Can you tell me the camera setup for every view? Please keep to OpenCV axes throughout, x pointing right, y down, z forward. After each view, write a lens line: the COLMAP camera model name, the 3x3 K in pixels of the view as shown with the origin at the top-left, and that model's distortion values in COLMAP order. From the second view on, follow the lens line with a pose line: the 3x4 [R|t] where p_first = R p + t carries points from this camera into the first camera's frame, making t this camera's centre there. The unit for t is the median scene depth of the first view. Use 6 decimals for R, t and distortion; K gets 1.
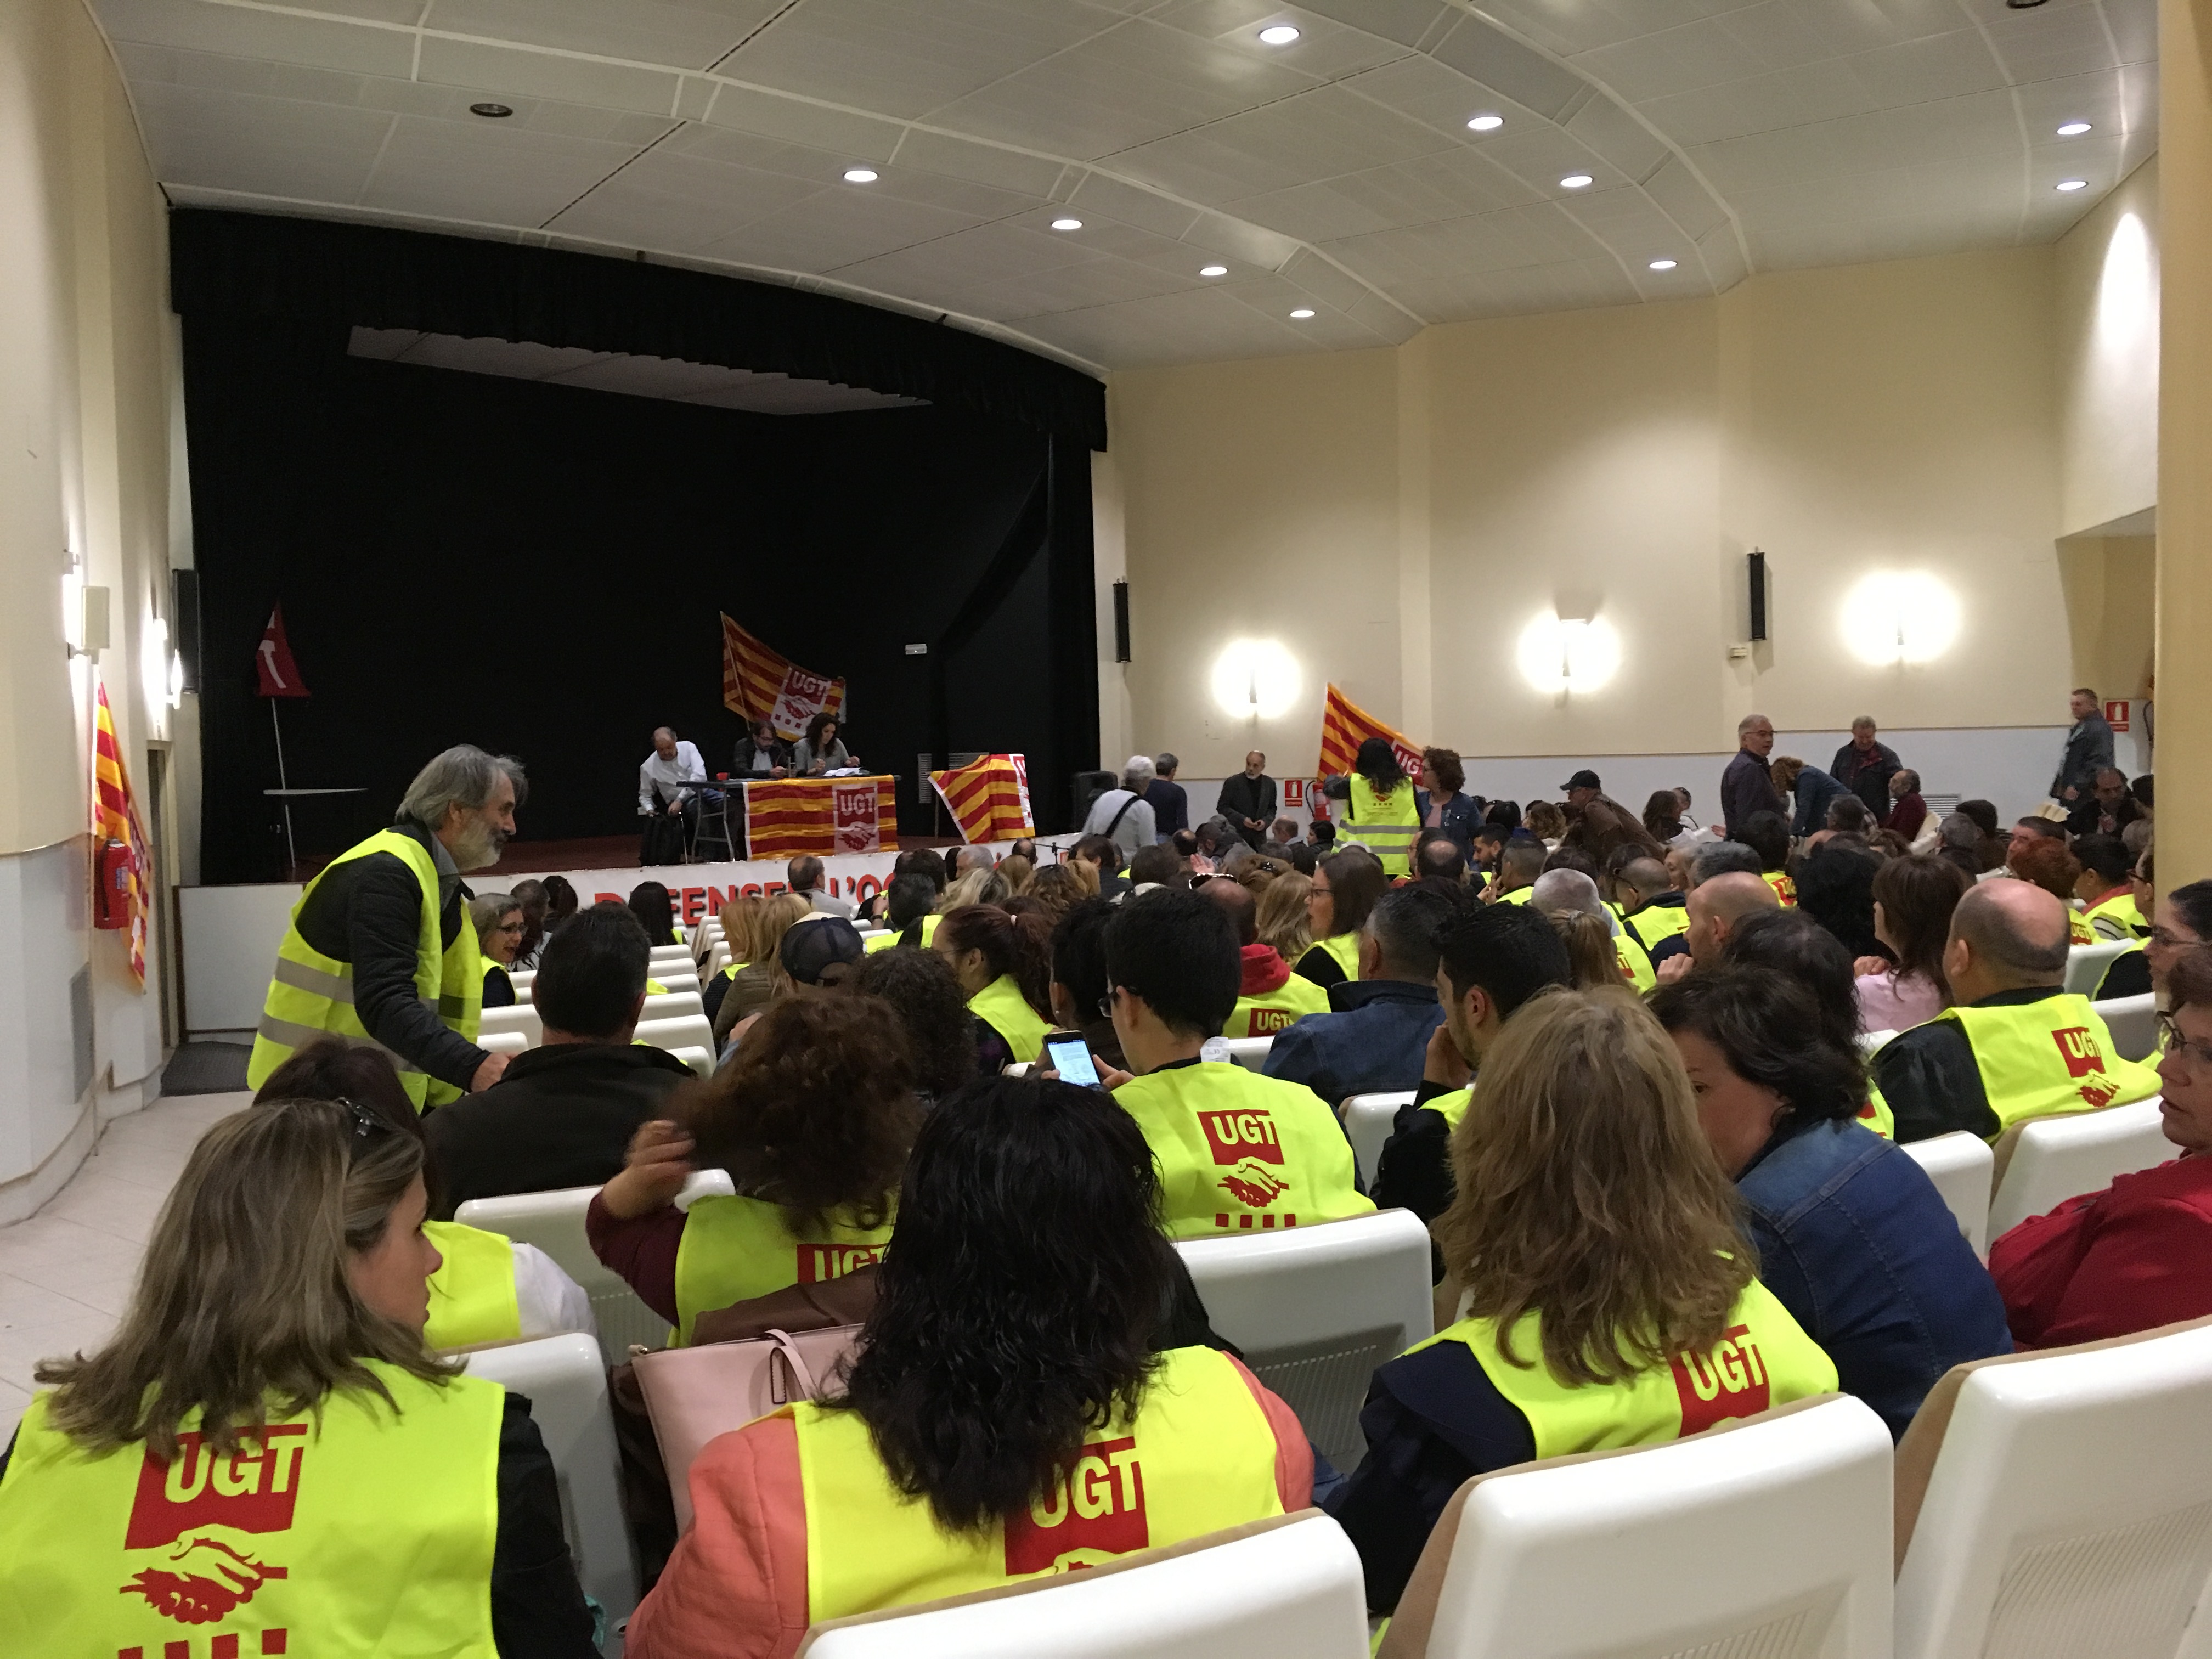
lens RADIAL K [[1871.5, 0, 1106.0], [0, 1871.5, 829.5], [0, 0, 1]] dist [0.035313, -0.007796]
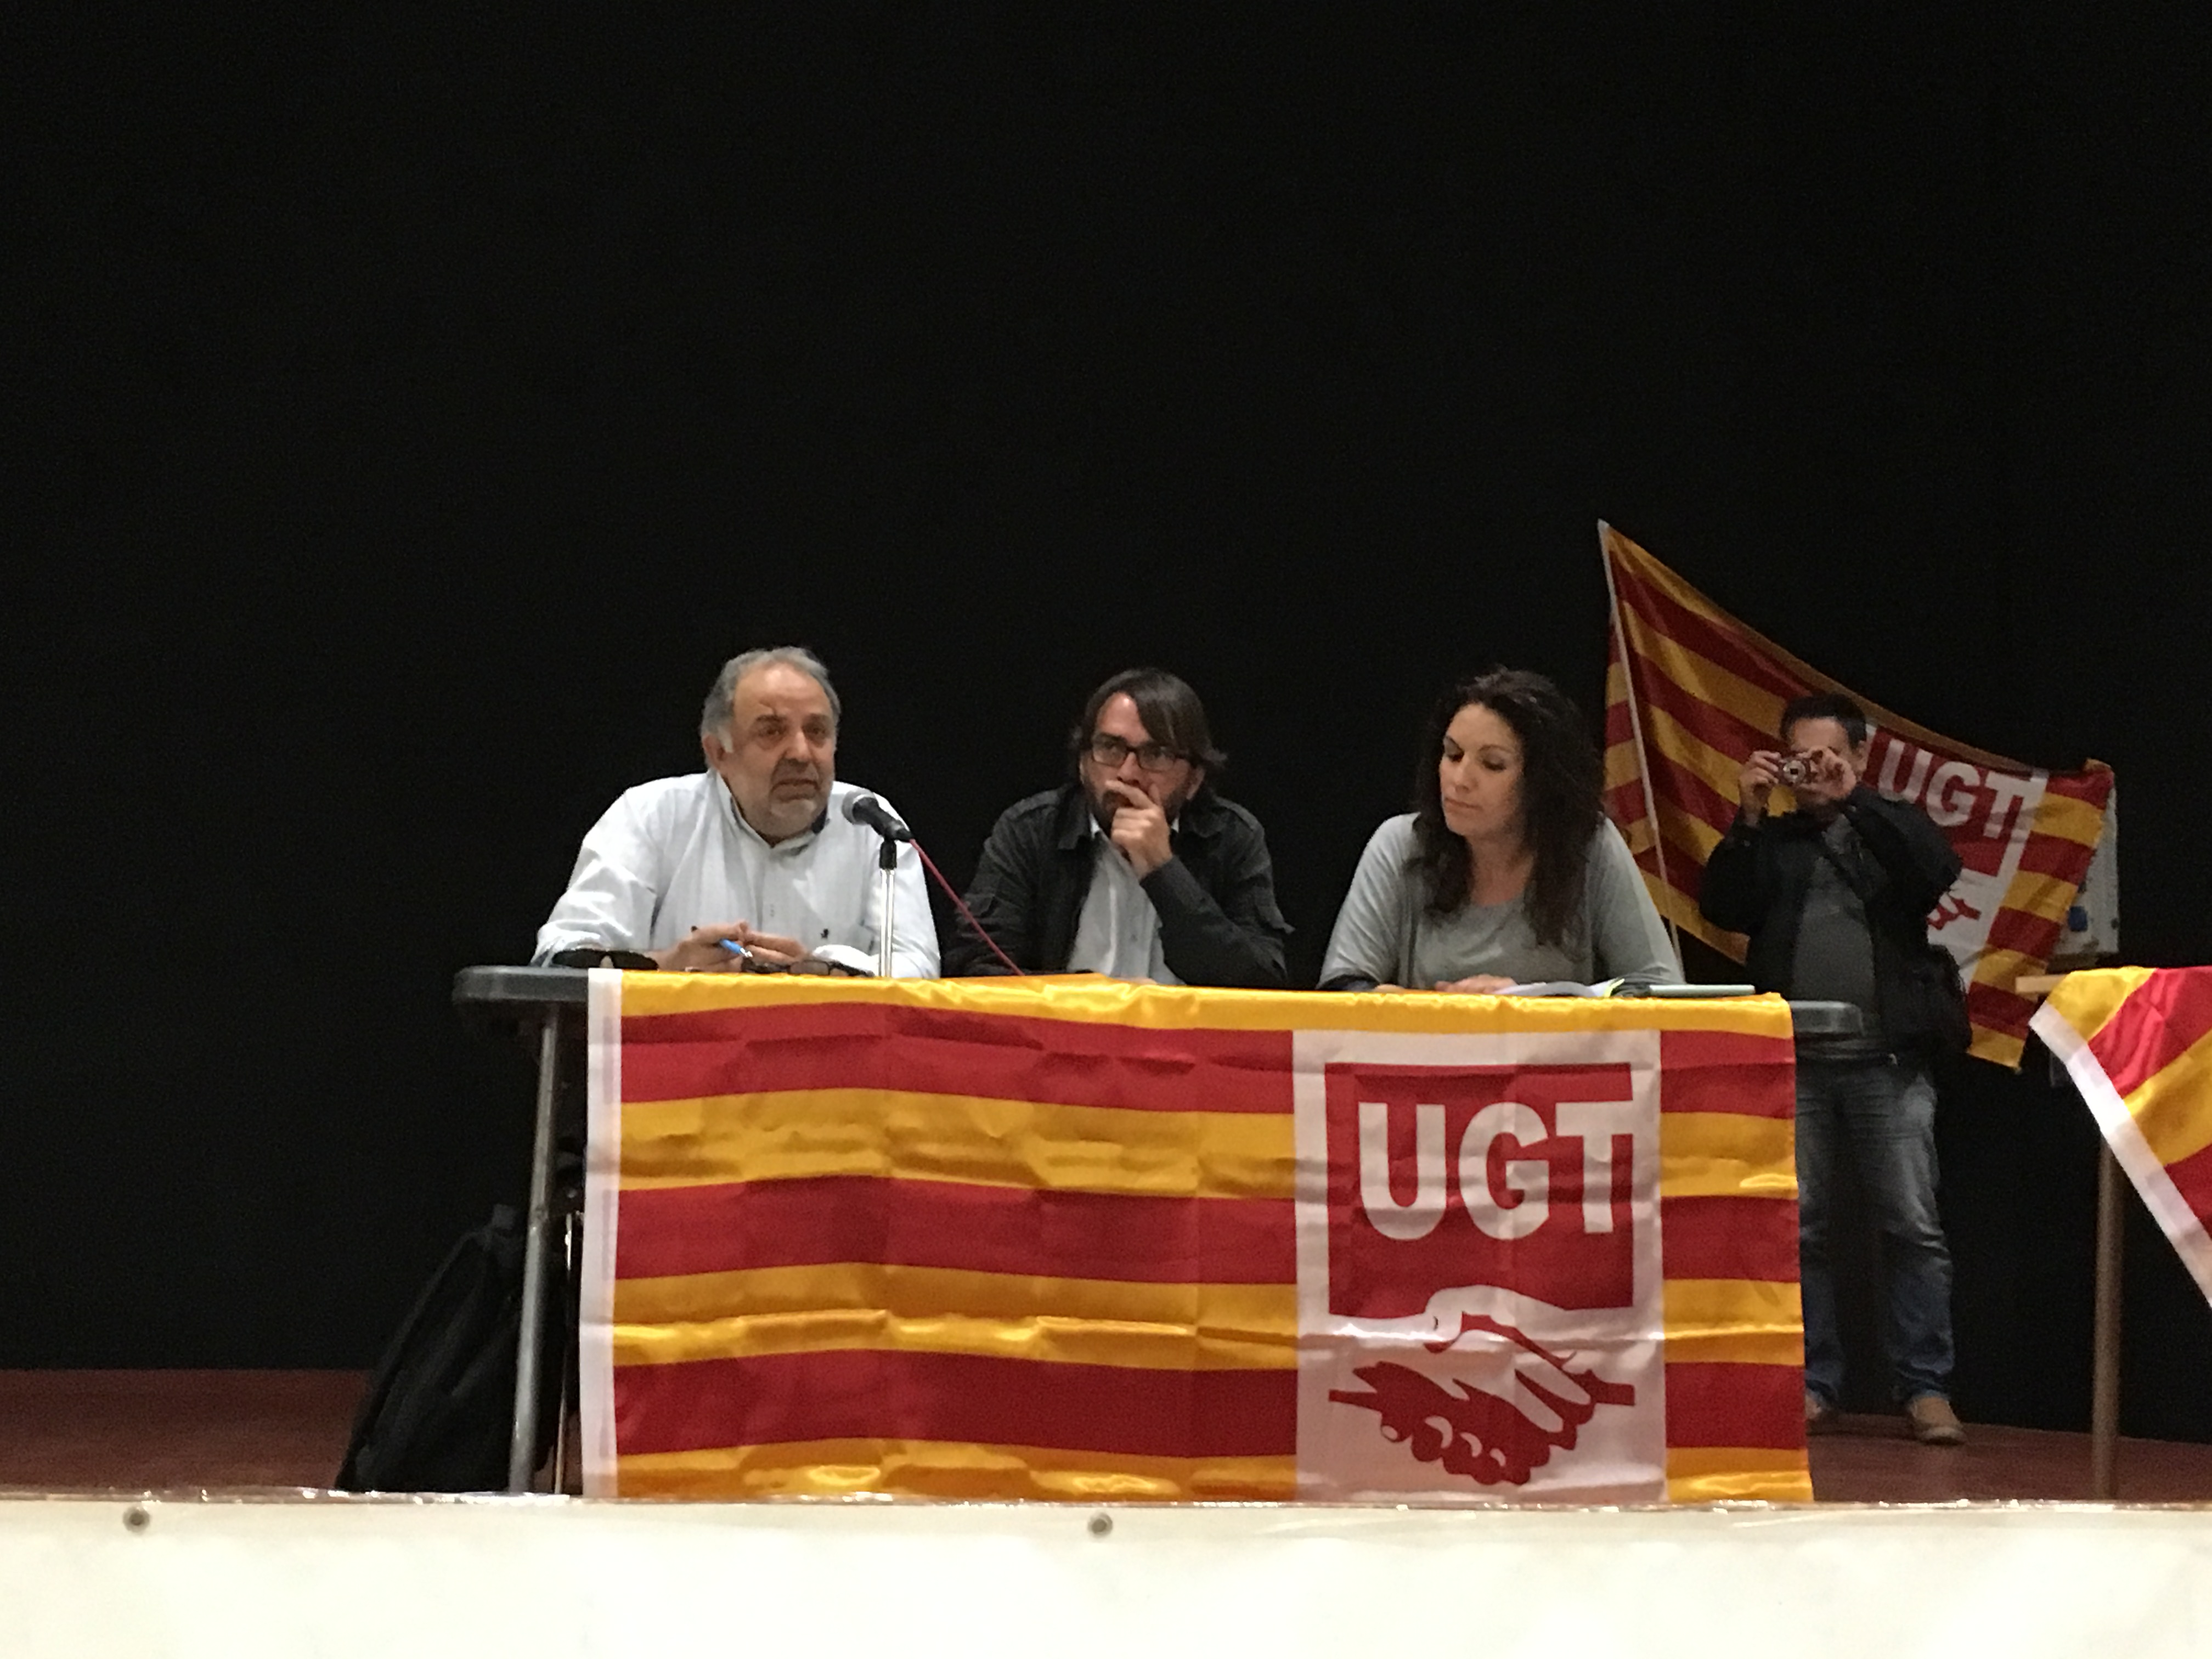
lens RADIAL K [[3165.7, 0, 1106.0], [0, 3165.7, 829.5], [0, 0, 1]] dist [0.047902, 0.025217]
pose [[0.807846, -0.050765, -0.587203, -0.007183], [-0.061276, 0.983651, -0.169338, 0.004429], [0.586200, 0.172780, 0.791528, 0.758058]]
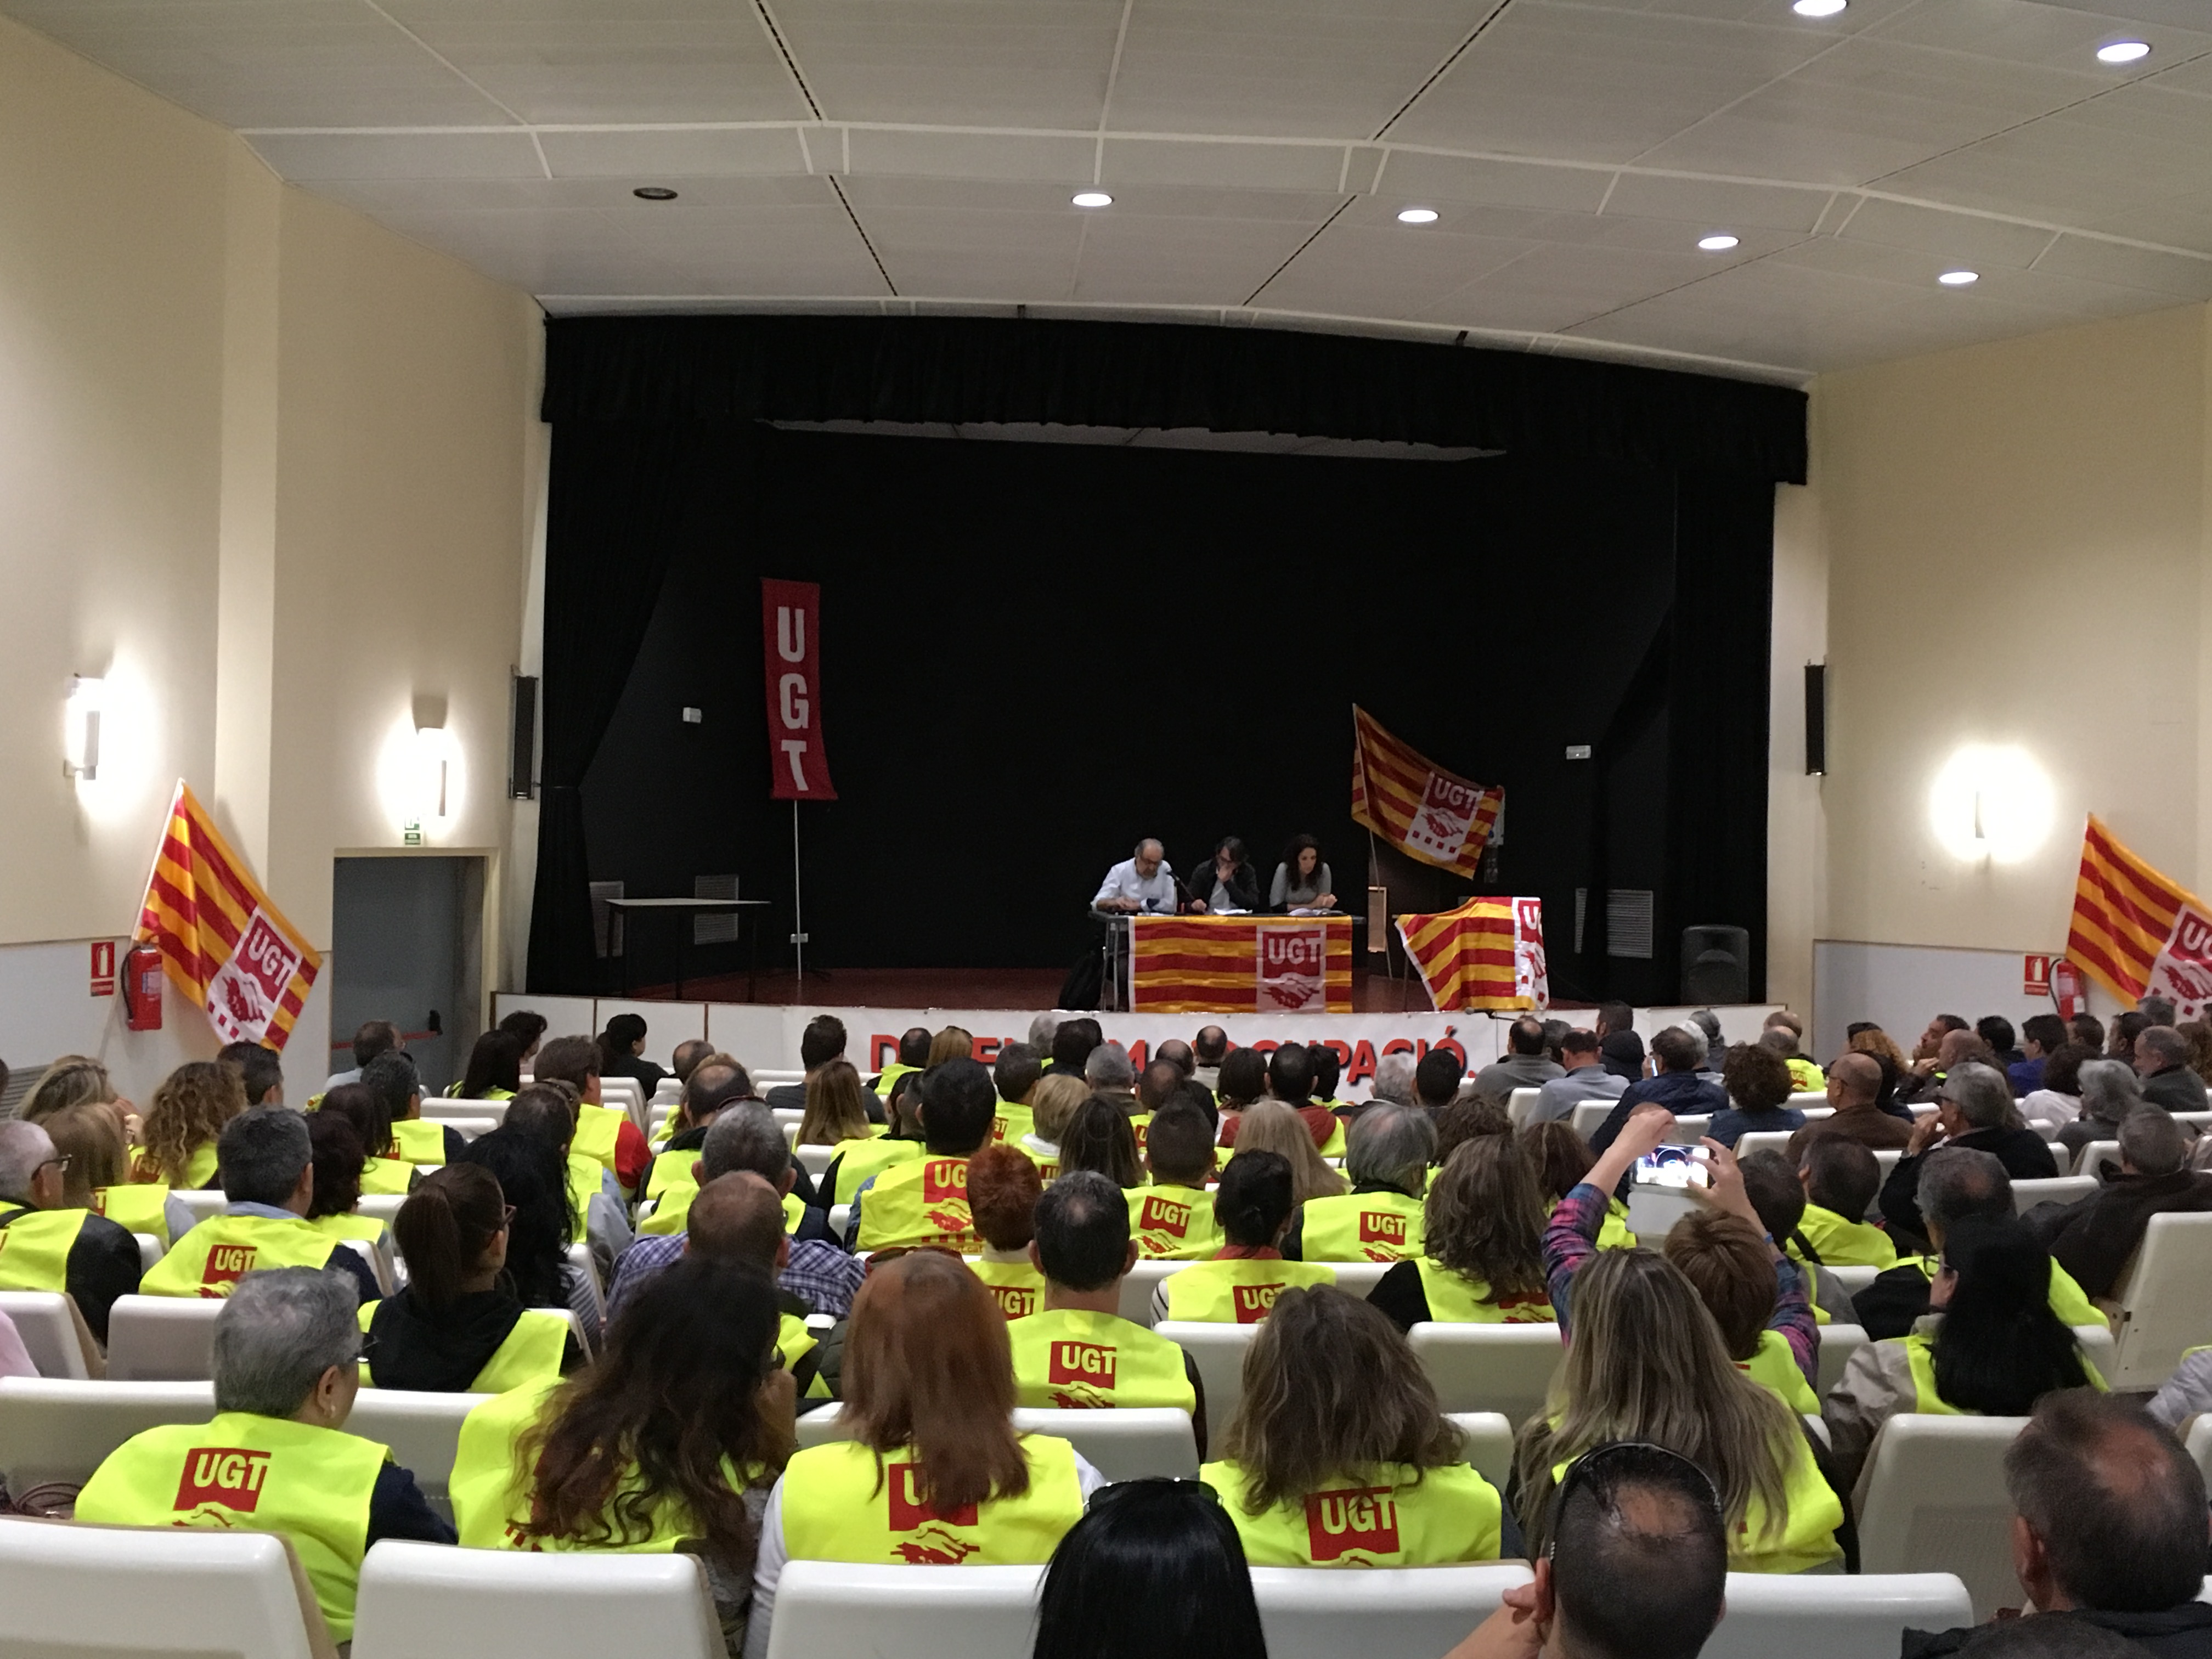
lens RADIAL K [[2325.1, 0, 1106.0], [0, 2325.1, 829.5], [0, 0, 1]] dist [0.025390, 0.018883]
pose [[0.806155, 0.033774, -0.590739, 0.379287], [-0.062567, 0.997638, -0.028346, -0.031372], [0.588387, 0.059812, 0.806364, 0.144058]]
